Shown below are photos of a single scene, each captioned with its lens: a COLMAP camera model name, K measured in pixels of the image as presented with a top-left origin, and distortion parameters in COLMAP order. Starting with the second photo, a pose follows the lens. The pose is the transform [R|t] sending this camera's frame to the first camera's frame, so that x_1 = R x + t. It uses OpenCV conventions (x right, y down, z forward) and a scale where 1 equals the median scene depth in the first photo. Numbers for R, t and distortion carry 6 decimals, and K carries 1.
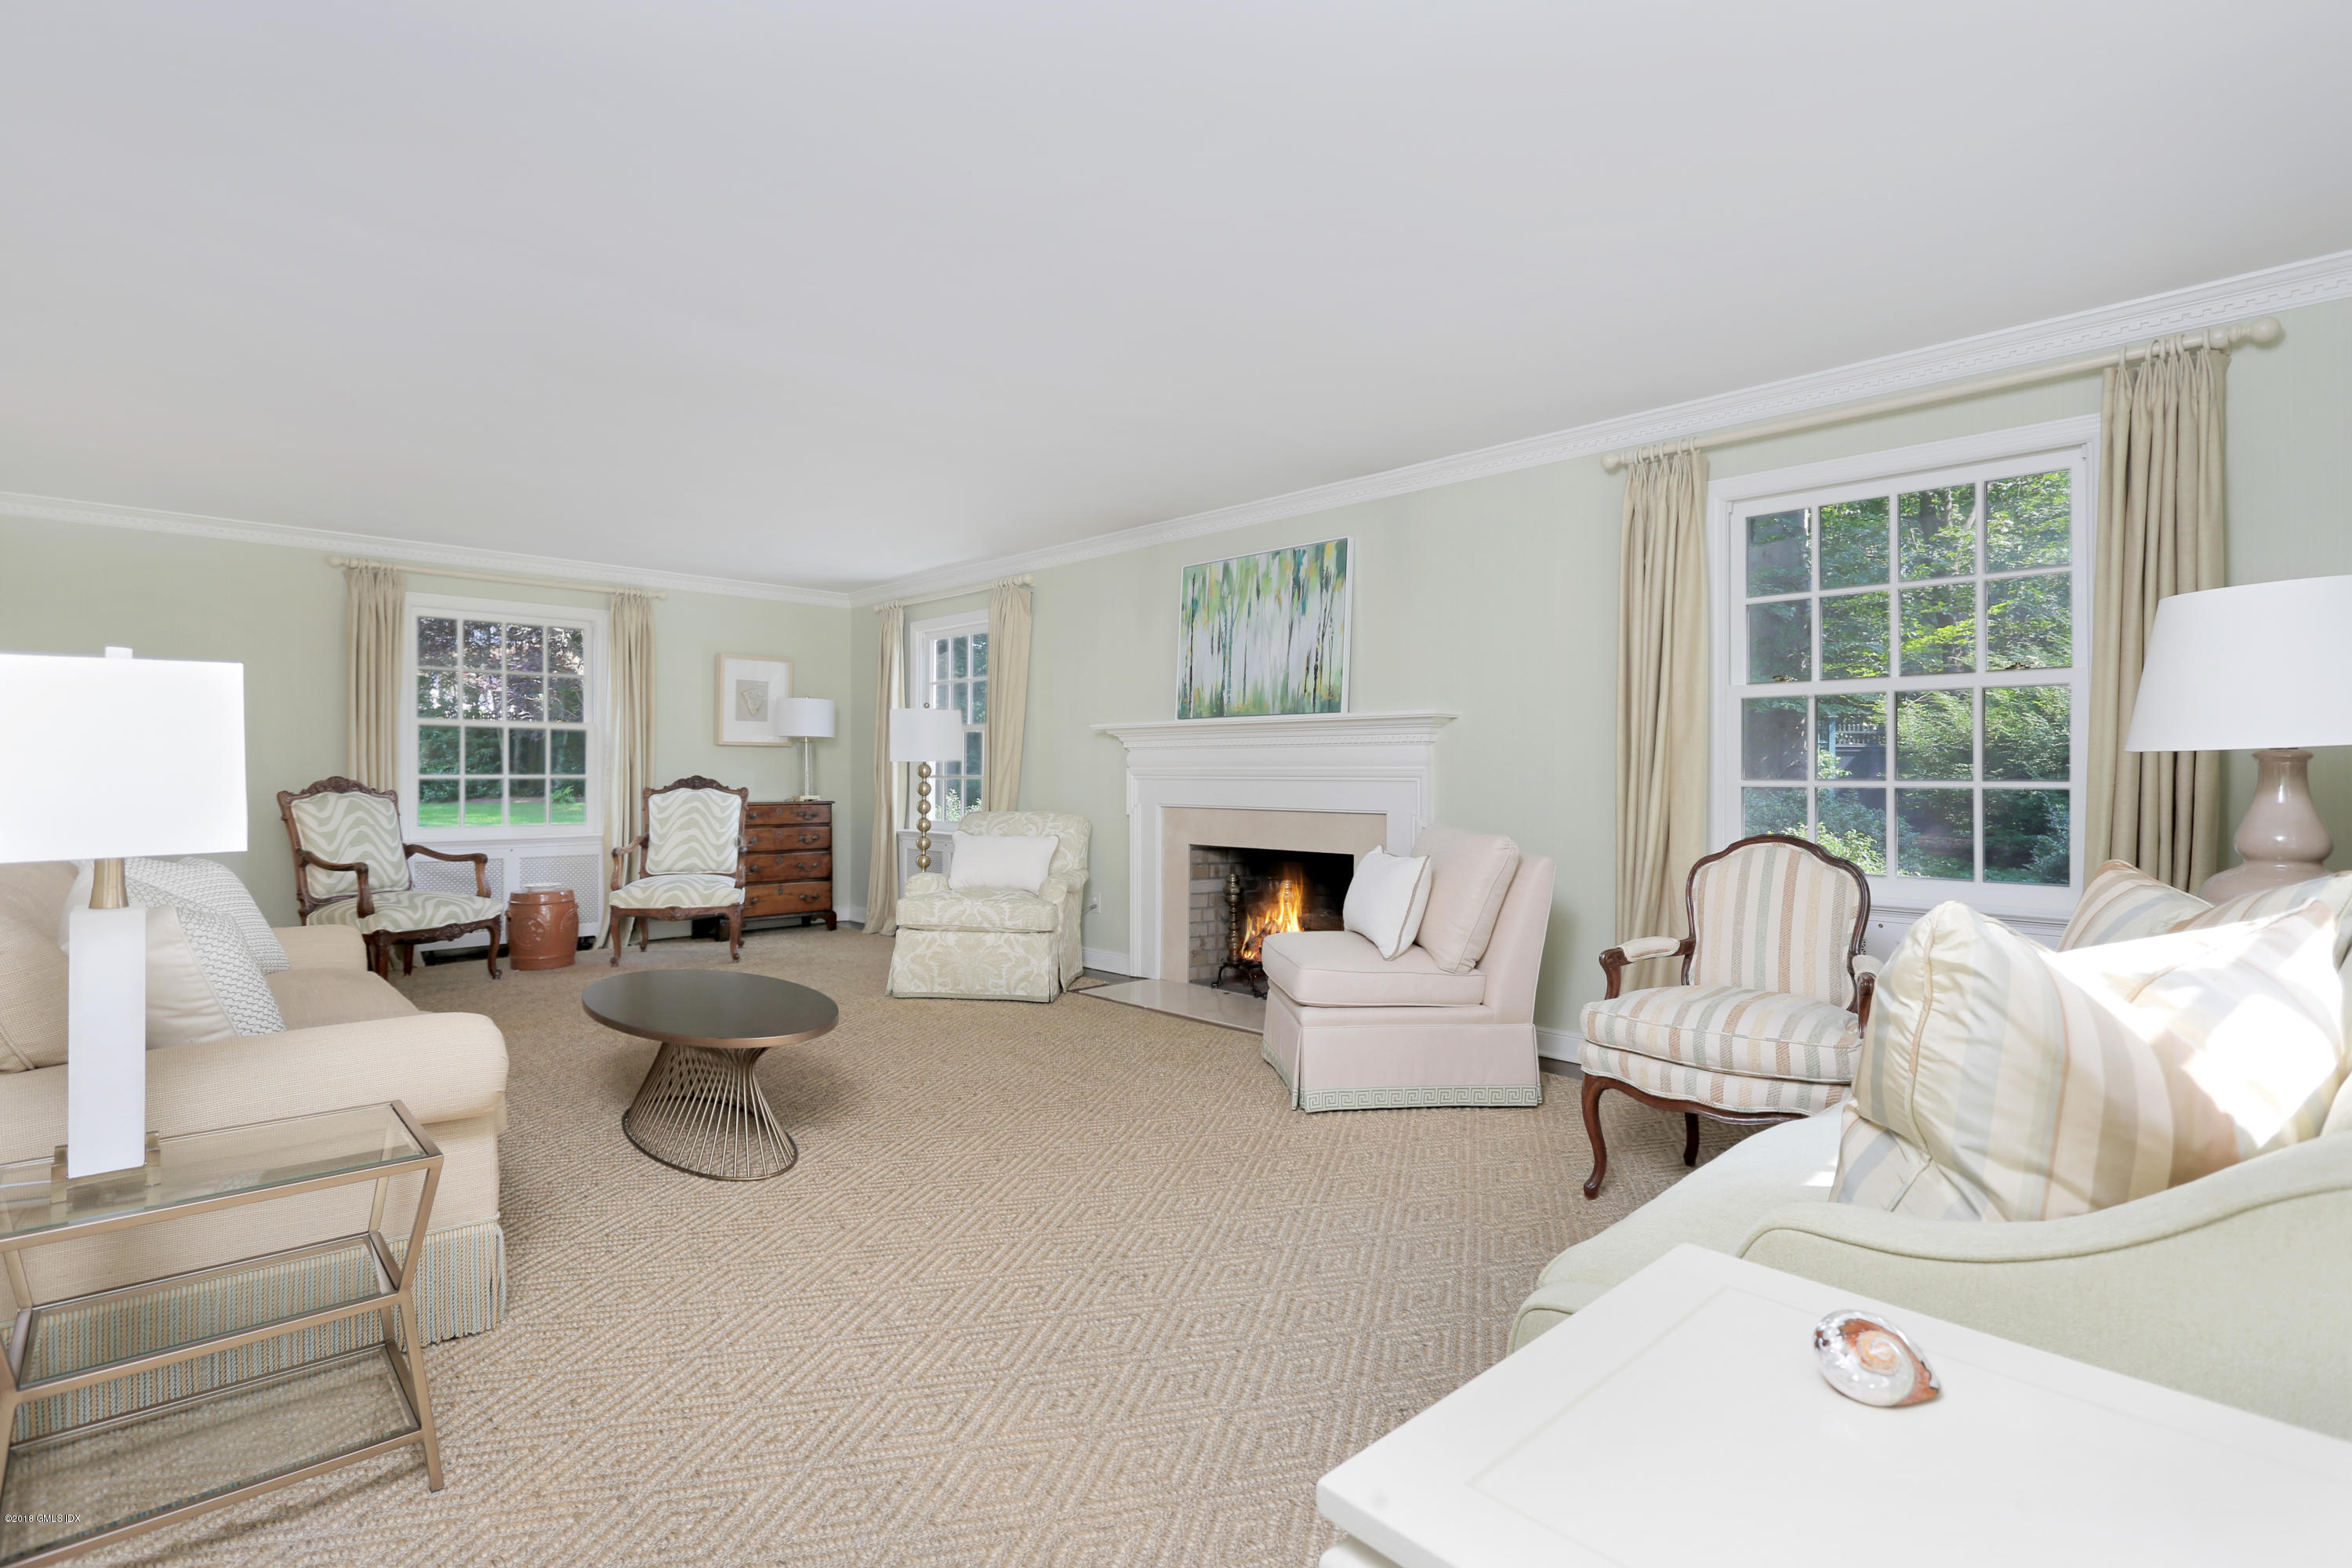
lens RADIAL K [[1152.0, 0, 1176.0], [0, 1152.0, 784.0], [0, 0, 1]] dist [0.000312, 0.000012]
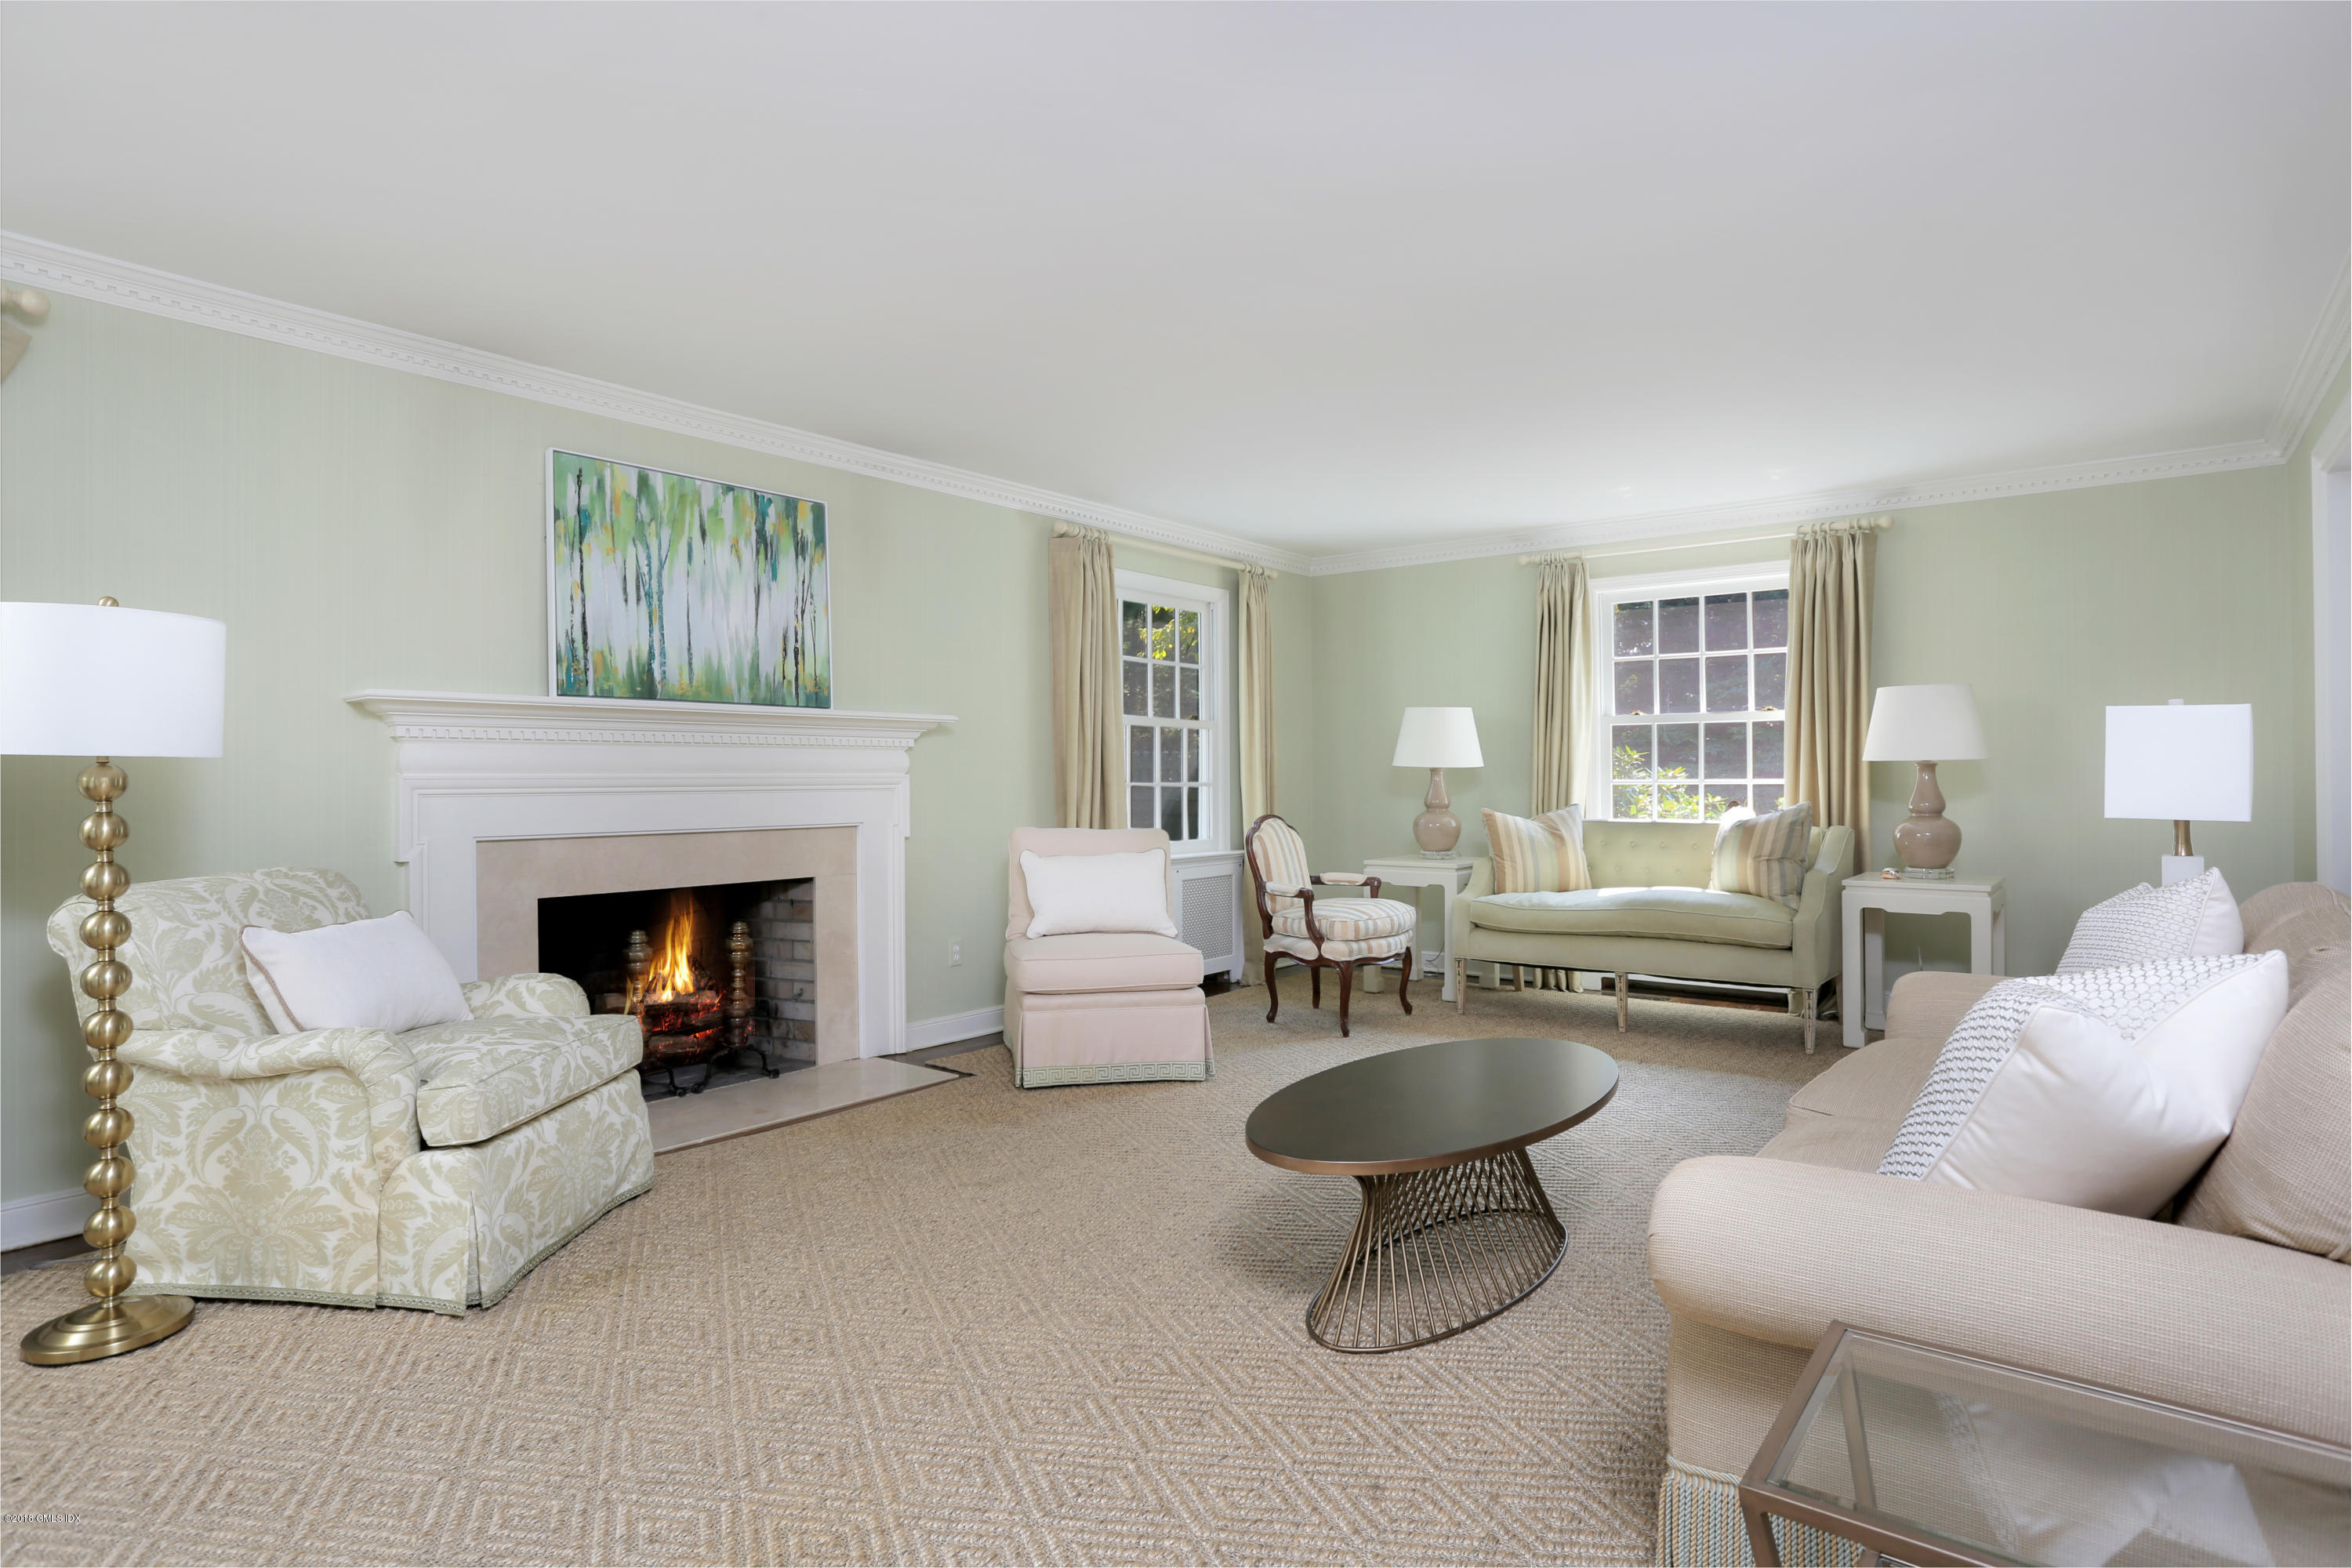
lens RADIAL K [[1263.5, 0, 1176.0], [0, 1263.5, 784.0], [0, 0, 1]] dist [-0.001473, -0.000233]
pose [[-0.136515, -0.008968, 0.990597, -0.778608], [0.014883, 0.999828, 0.011102, -0.012661], [-0.990526, 0.016258, -0.136358, 0.837746]]
